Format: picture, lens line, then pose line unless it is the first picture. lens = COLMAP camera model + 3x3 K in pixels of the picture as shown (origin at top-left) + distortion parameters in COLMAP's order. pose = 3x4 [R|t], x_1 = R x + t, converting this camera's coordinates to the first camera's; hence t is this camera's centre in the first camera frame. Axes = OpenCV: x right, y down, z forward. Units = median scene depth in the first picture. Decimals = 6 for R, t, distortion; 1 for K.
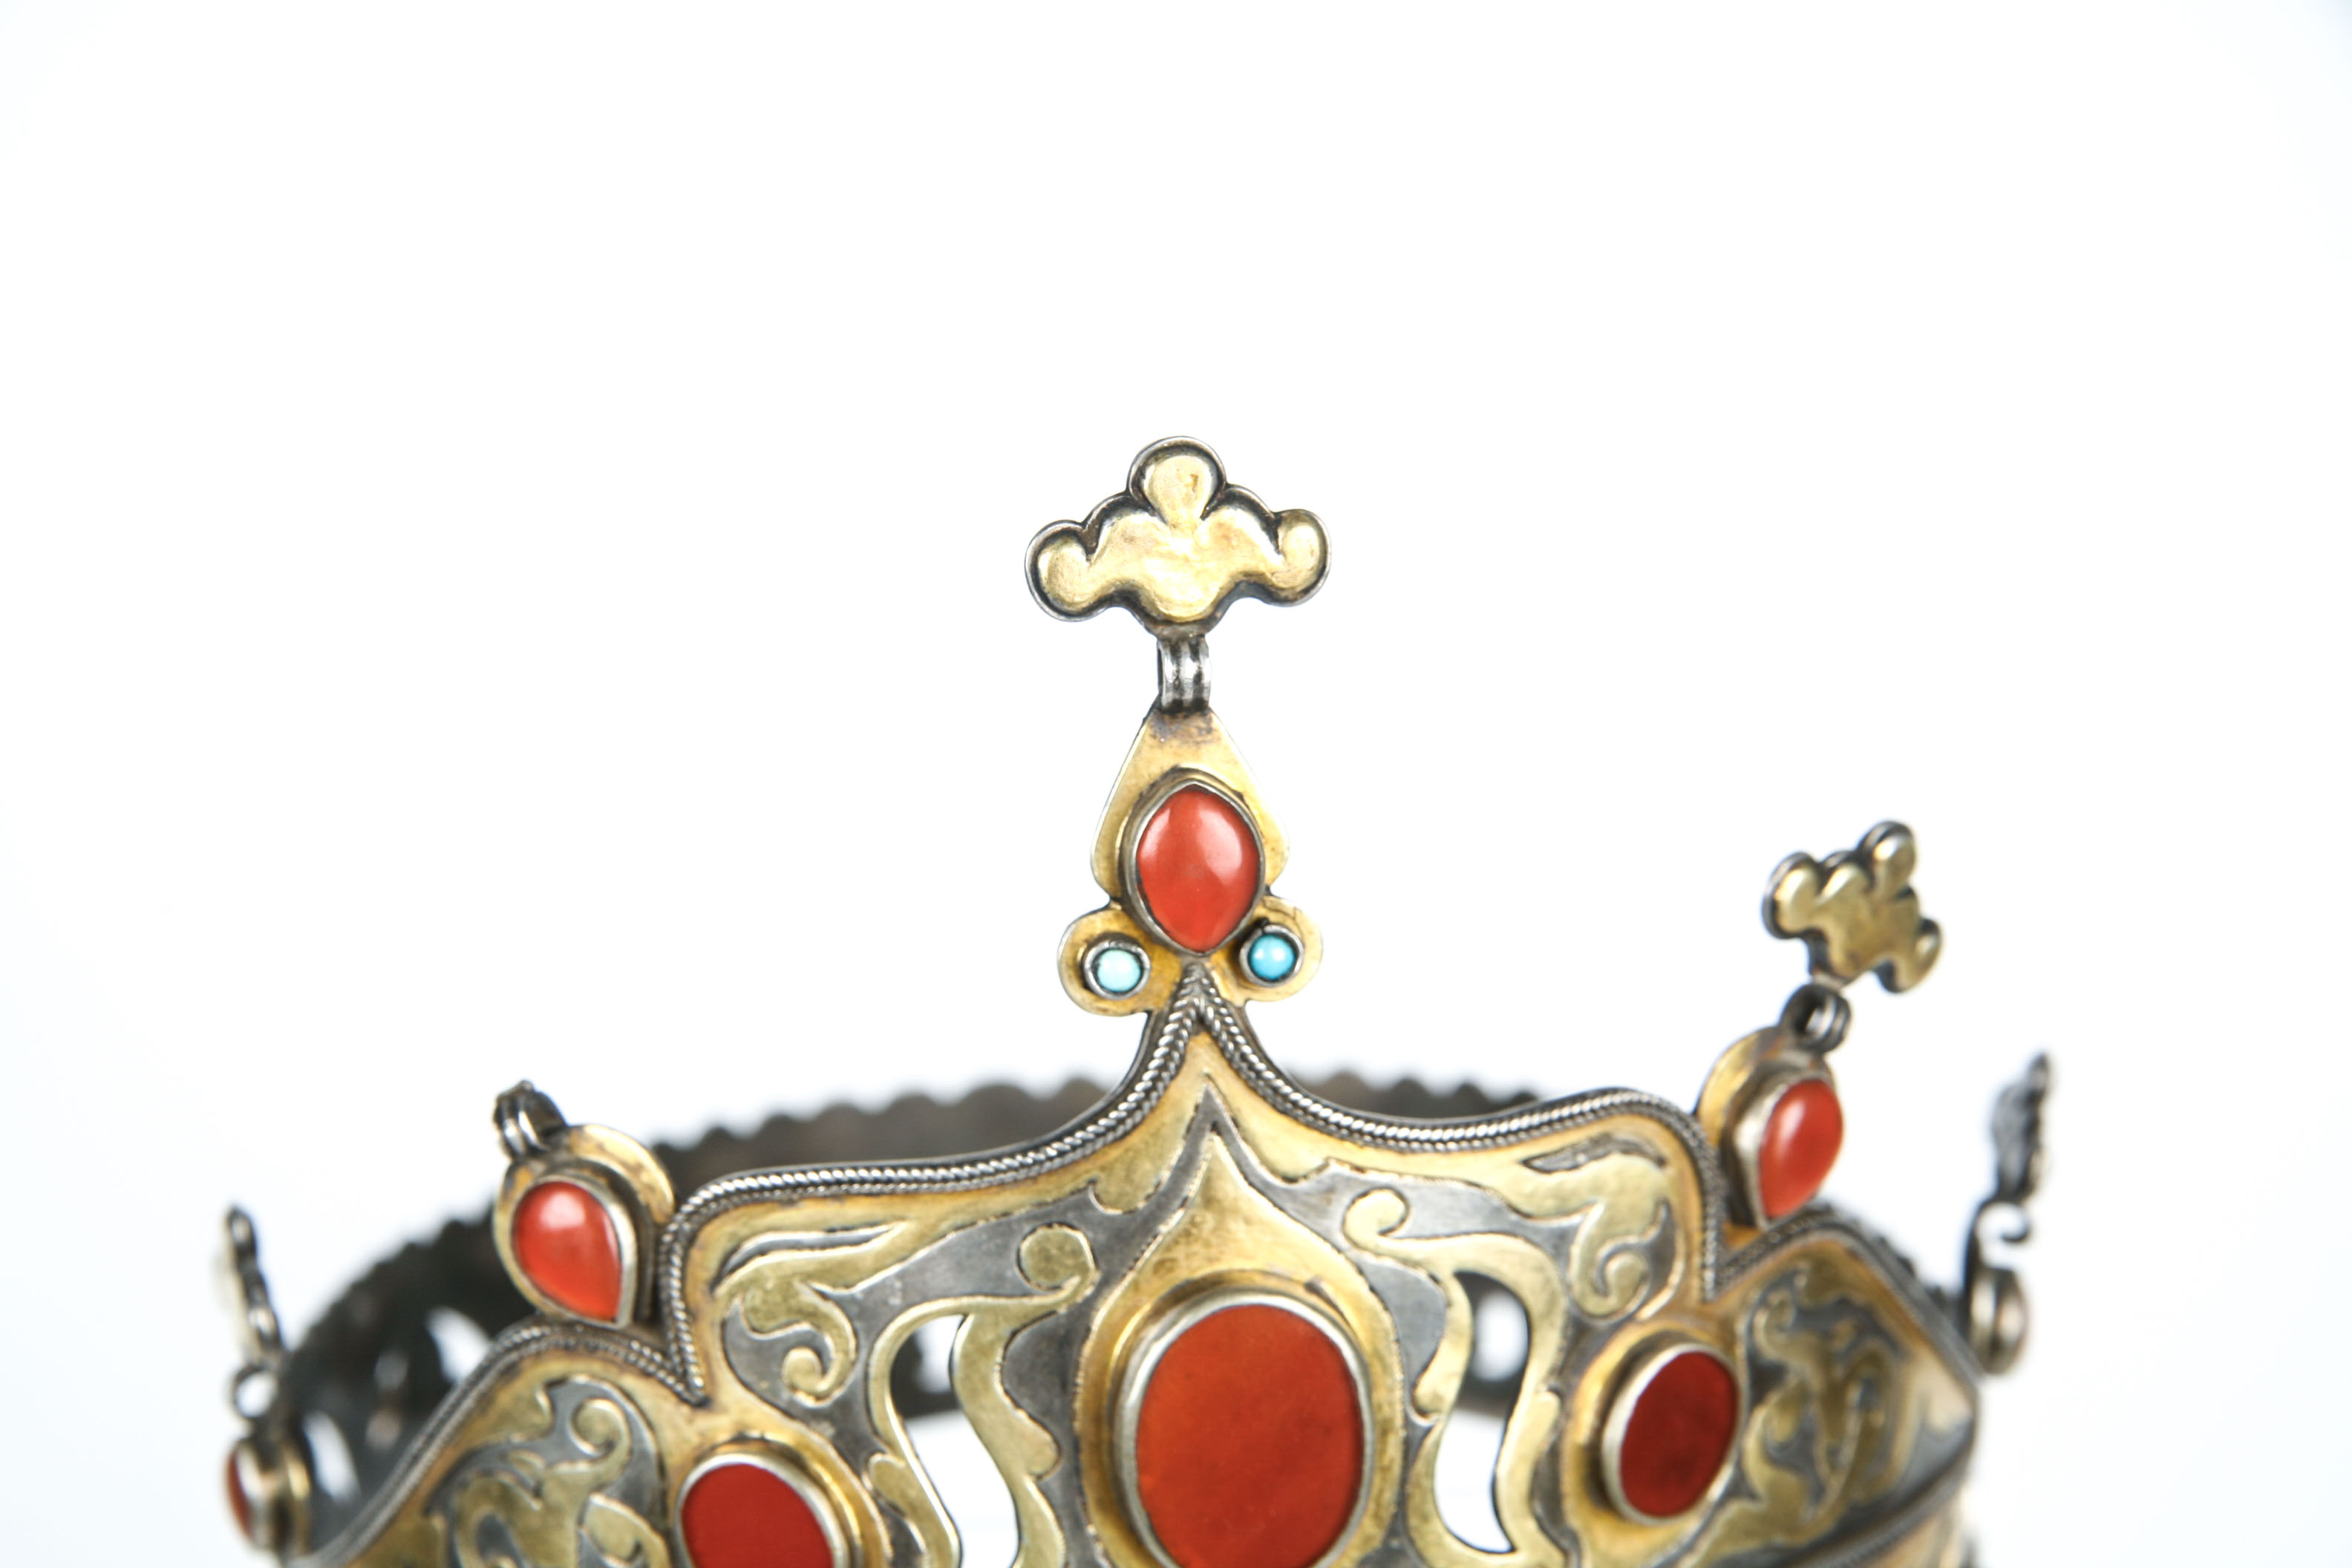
lens RADIAL K [[4518.8, 0, 1270.1], [0, 4518.8, 761.0], [0, 0, 1]] dist [0.013586, 0.000000]
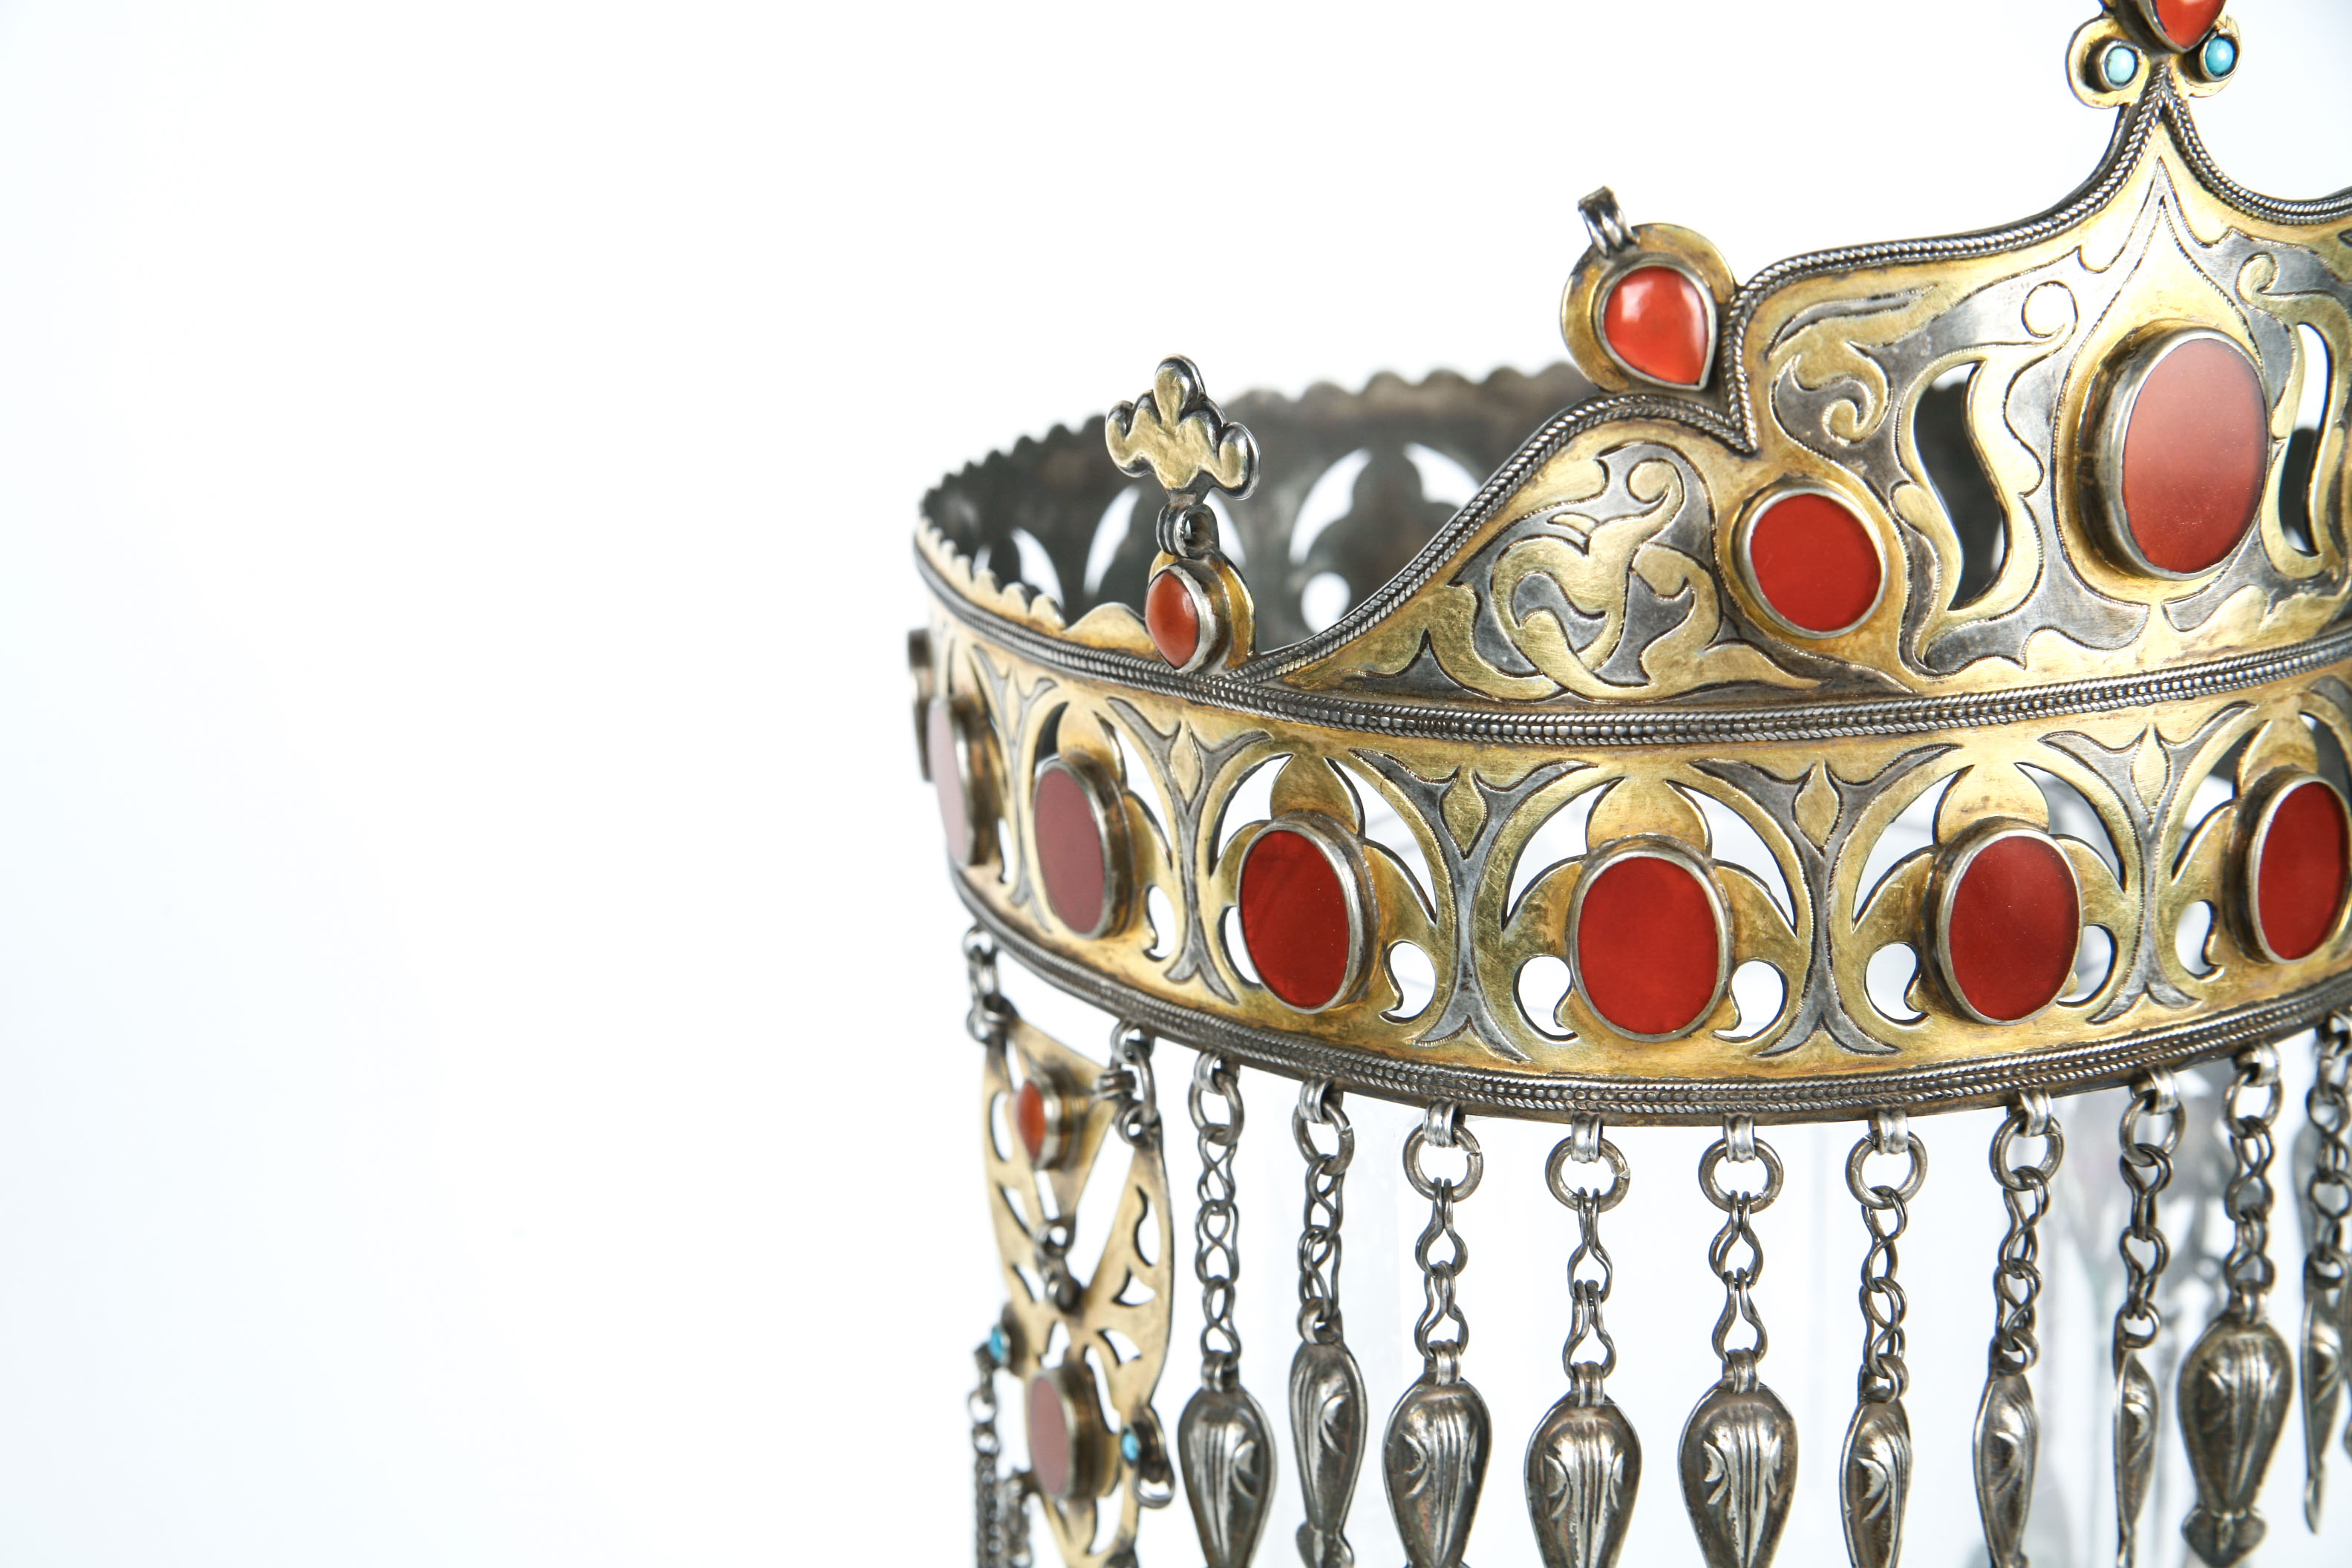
lens RADIAL K [[4267.4, 0, 1112.7], [0, 4267.4, 804.7], [0, 0, 1]] dist [0.055255, 0.000000]
pose [[0.947471, -0.063680, 0.313440, -0.654880], [0.045254, 0.996811, 0.065722, 0.153562], [-0.316625, -0.048086, 0.947331, -0.032276]]
